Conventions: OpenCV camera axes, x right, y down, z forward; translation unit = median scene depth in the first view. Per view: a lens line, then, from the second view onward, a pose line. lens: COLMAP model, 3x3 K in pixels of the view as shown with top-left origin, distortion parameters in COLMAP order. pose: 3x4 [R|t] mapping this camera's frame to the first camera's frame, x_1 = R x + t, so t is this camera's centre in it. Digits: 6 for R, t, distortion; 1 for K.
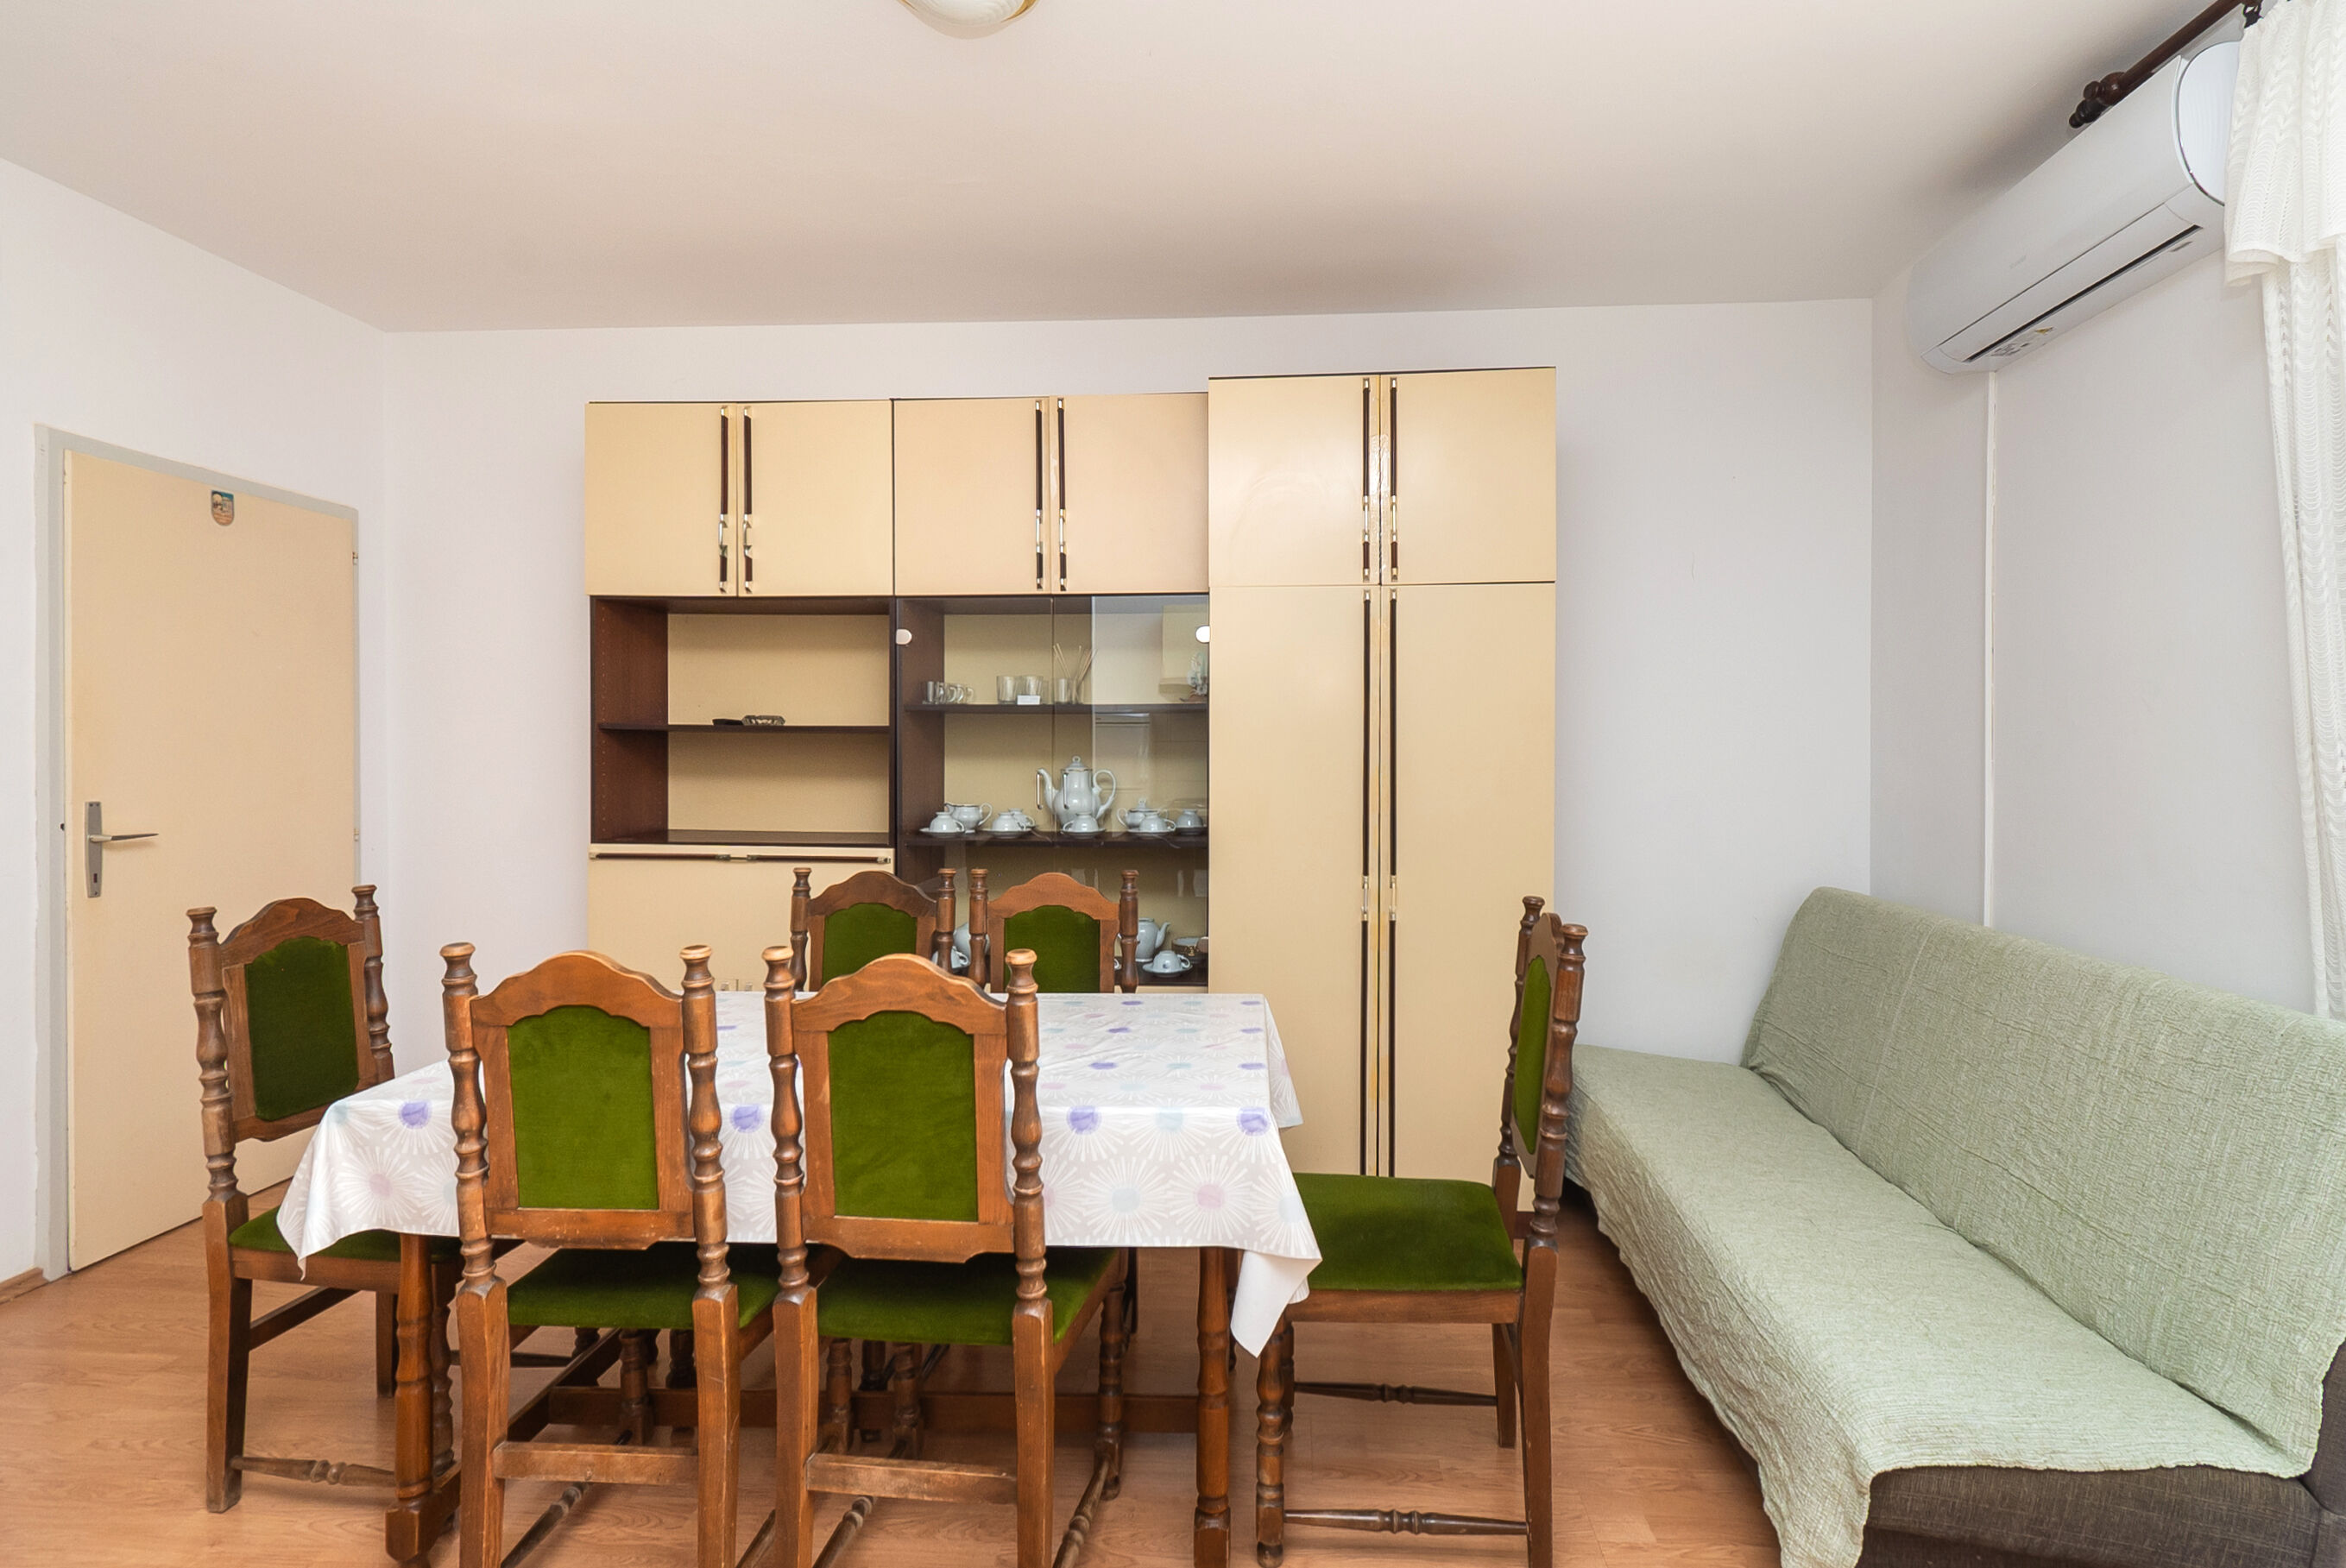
lens RADIAL K [[1104.0, 0, 1181.8], [0, 1104.0, 744.6], [0, 0, 1]] dist [-0.000569, -0.000960]
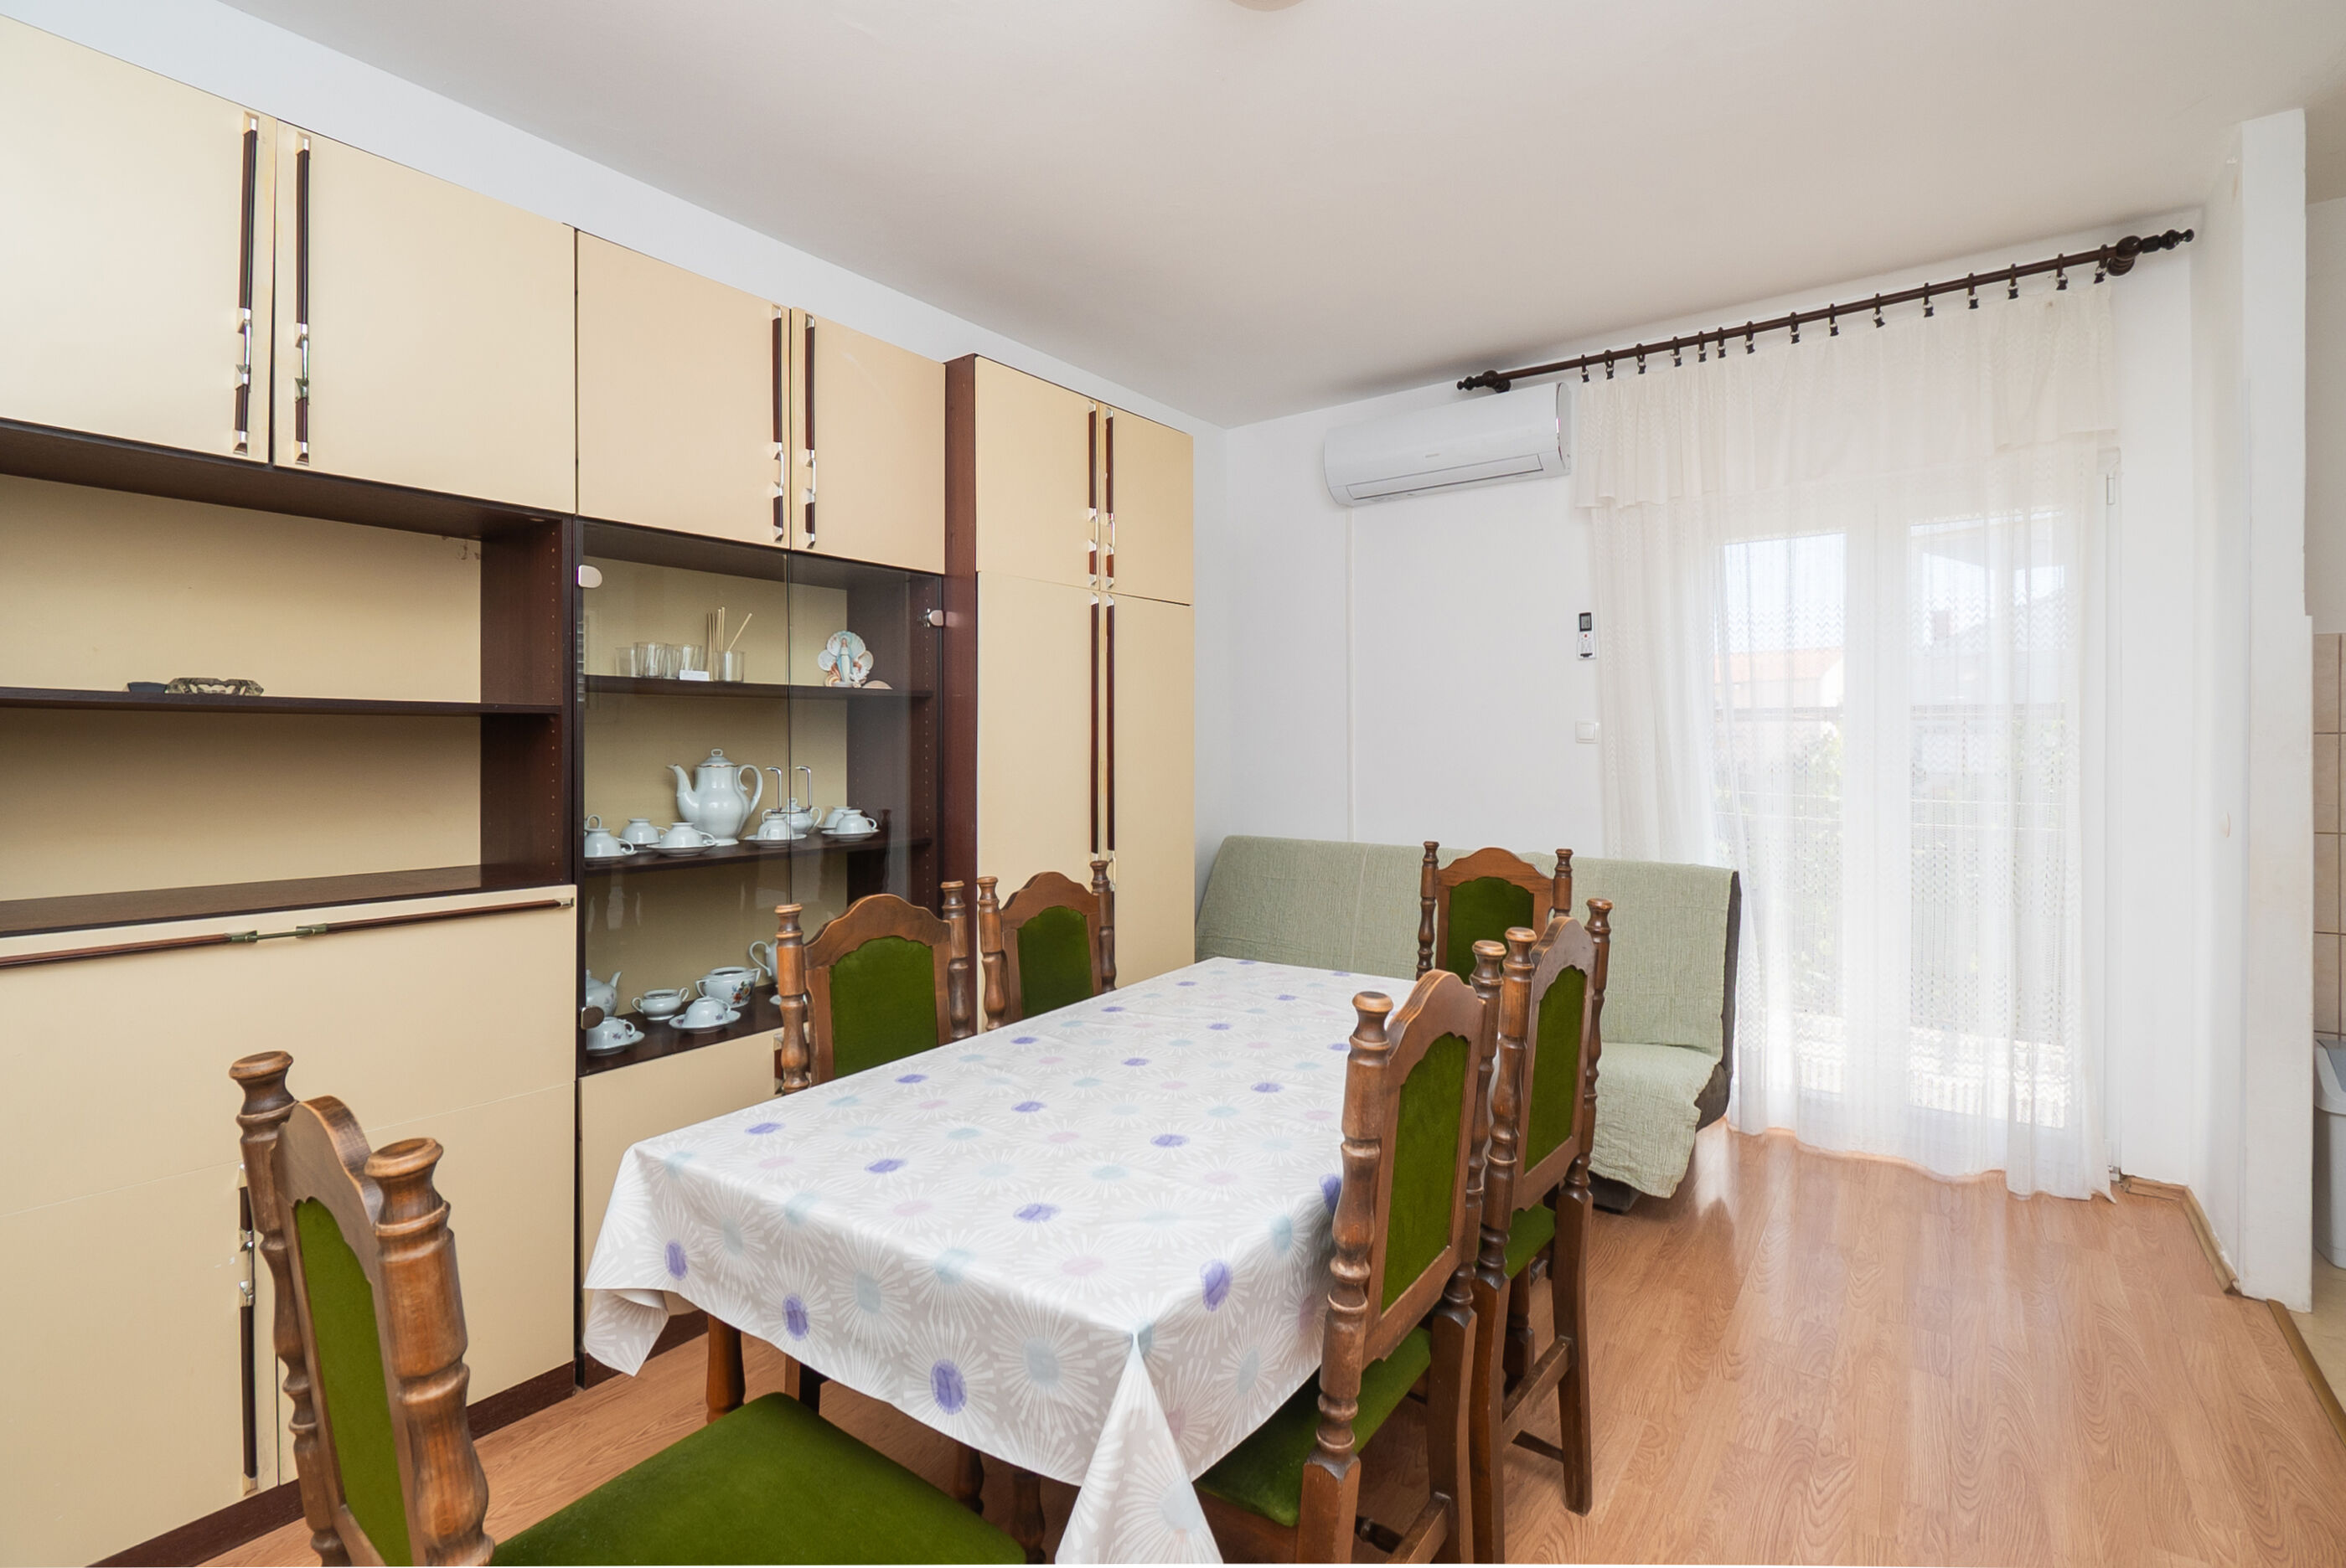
lens RADIAL K [[1079.3, 0, 1169.7], [0, 1079.3, 745.5], [0, 0, 1]] dist [0.000948, -0.000274]
pose [[0.525012, -0.001544, 0.851094, -0.860682], [0.007831, 0.999965, -0.003016, 0.017502], [-0.851059, 0.008248, 0.525005, 0.452904]]
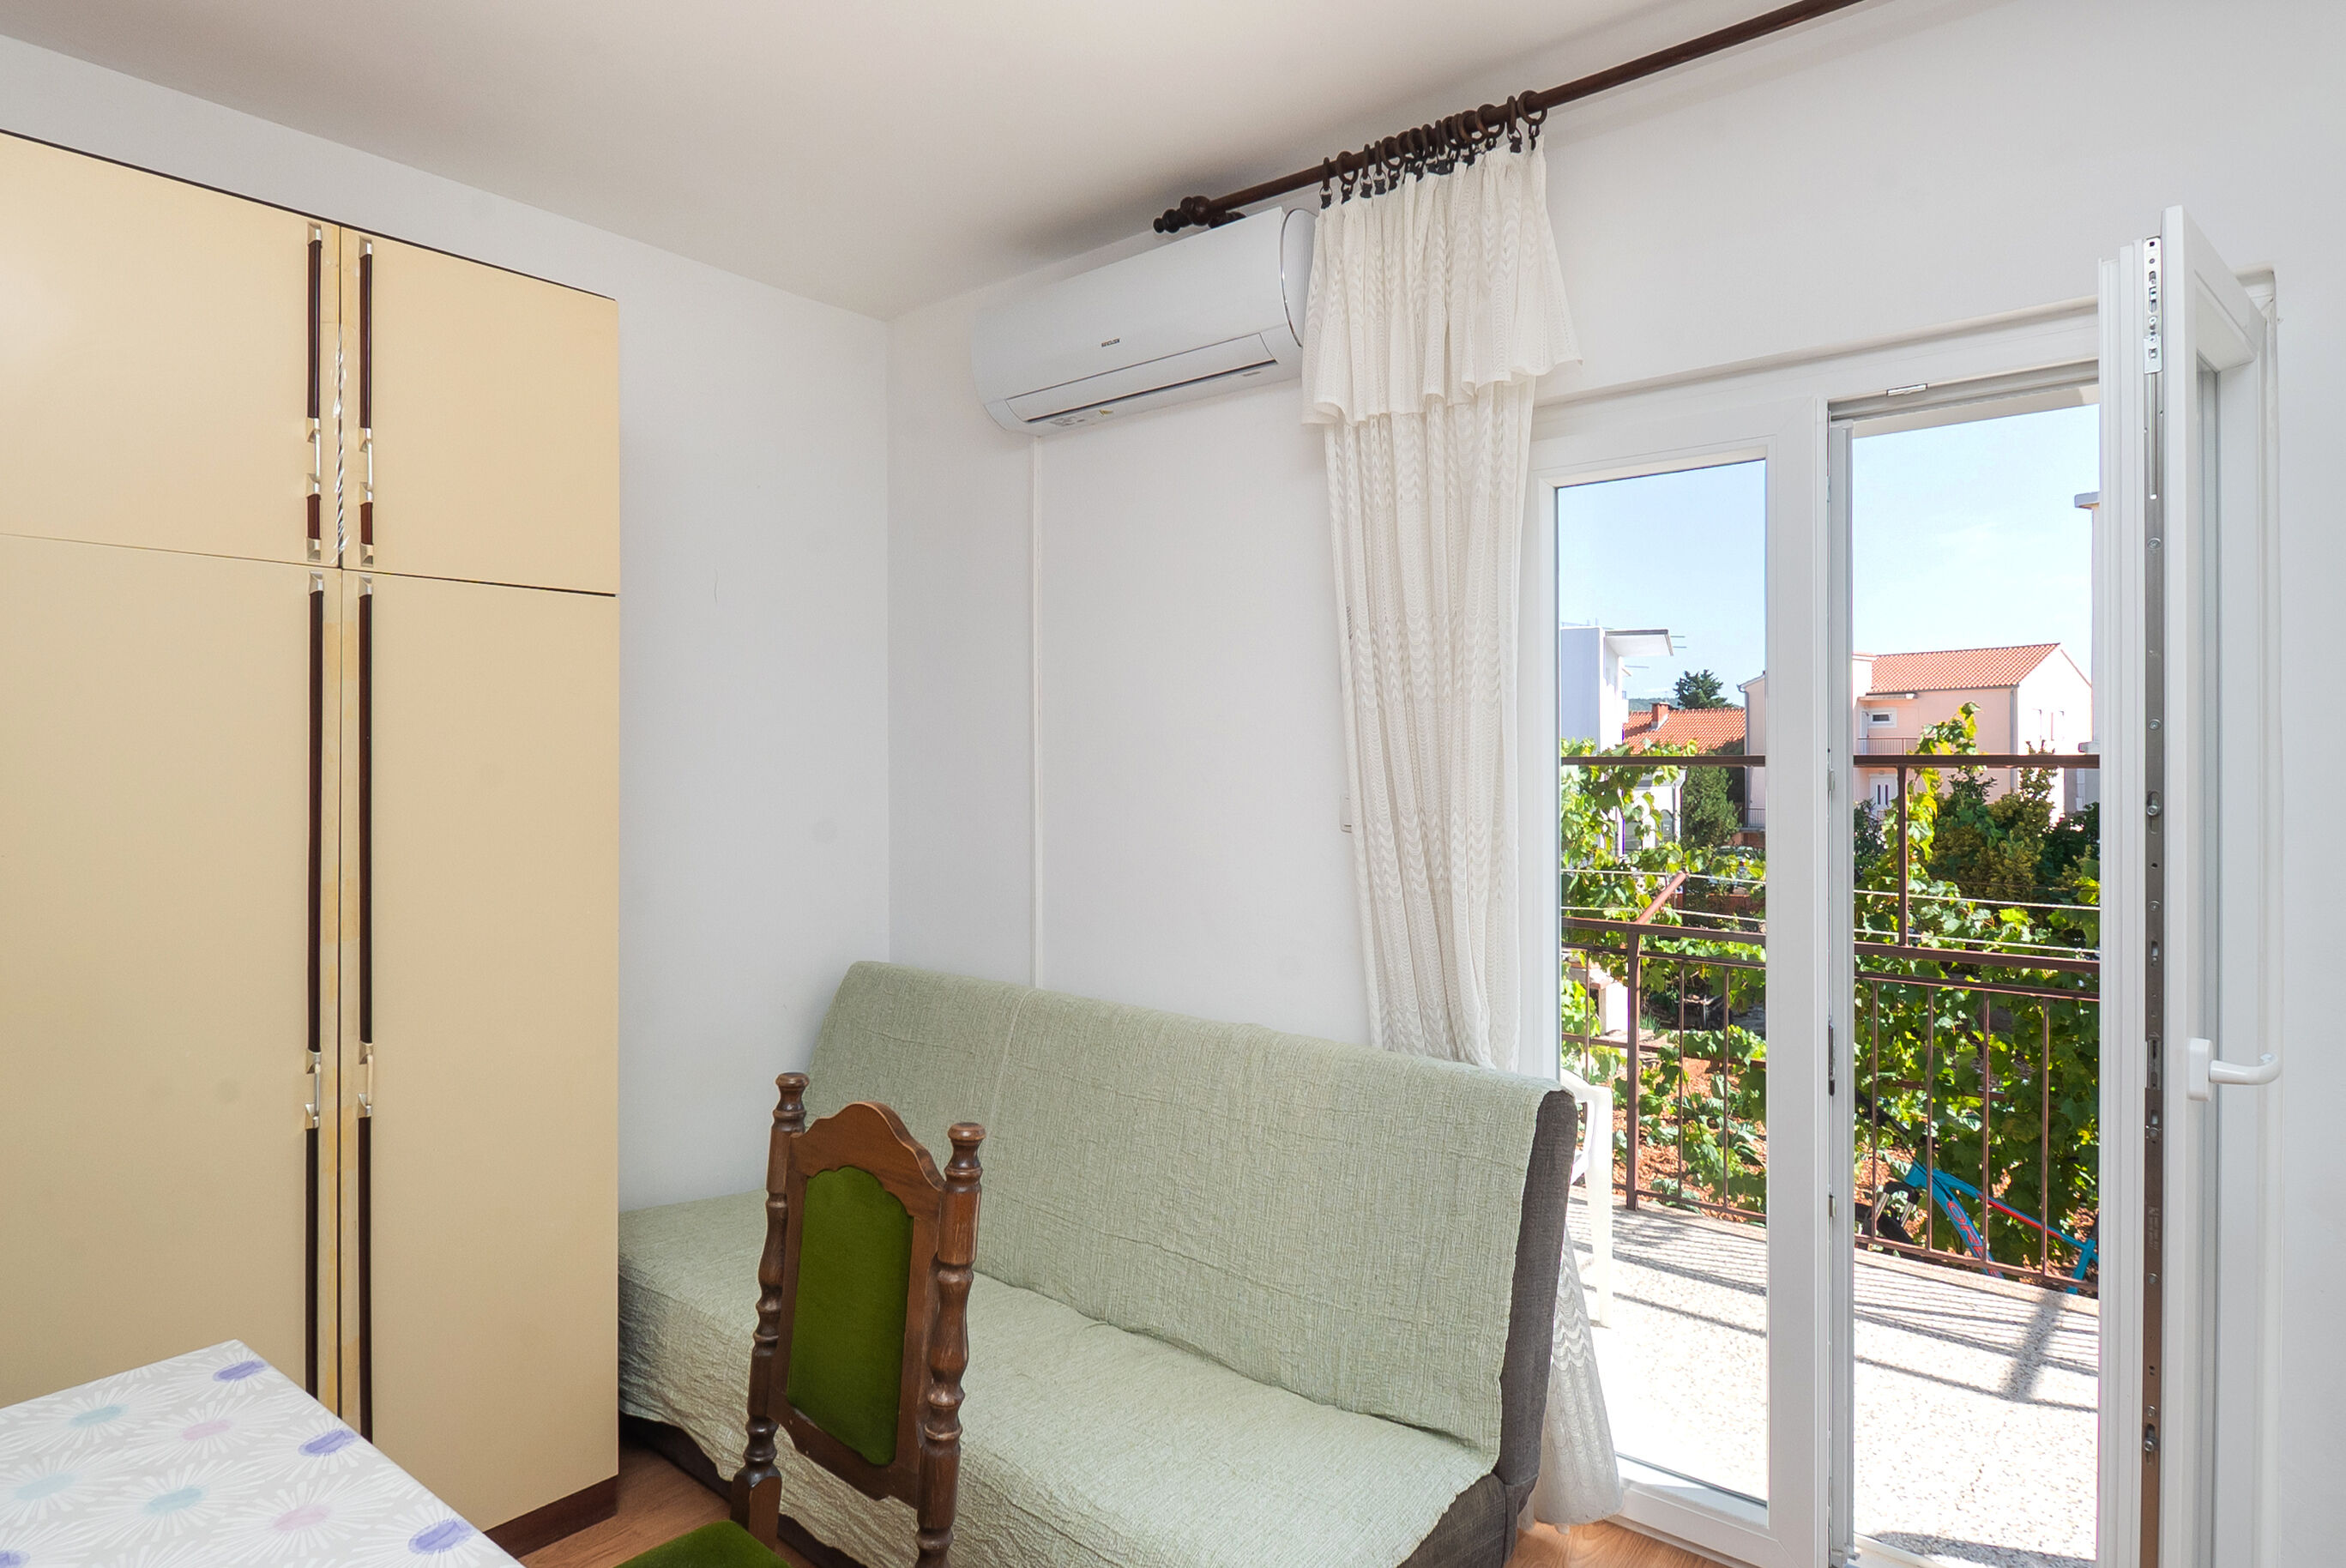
lens RADIAL K [[1247.8, 0, 1182.7], [0, 1247.8, 750.6], [0, 0, 1]] dist [-0.003128, -0.000696]
pose [[0.572002, 0.007424, 0.820219, -0.146509], [0.000985, 0.999952, -0.009738, -0.045776], [-0.820252, 0.006378, 0.571967, 0.277635]]
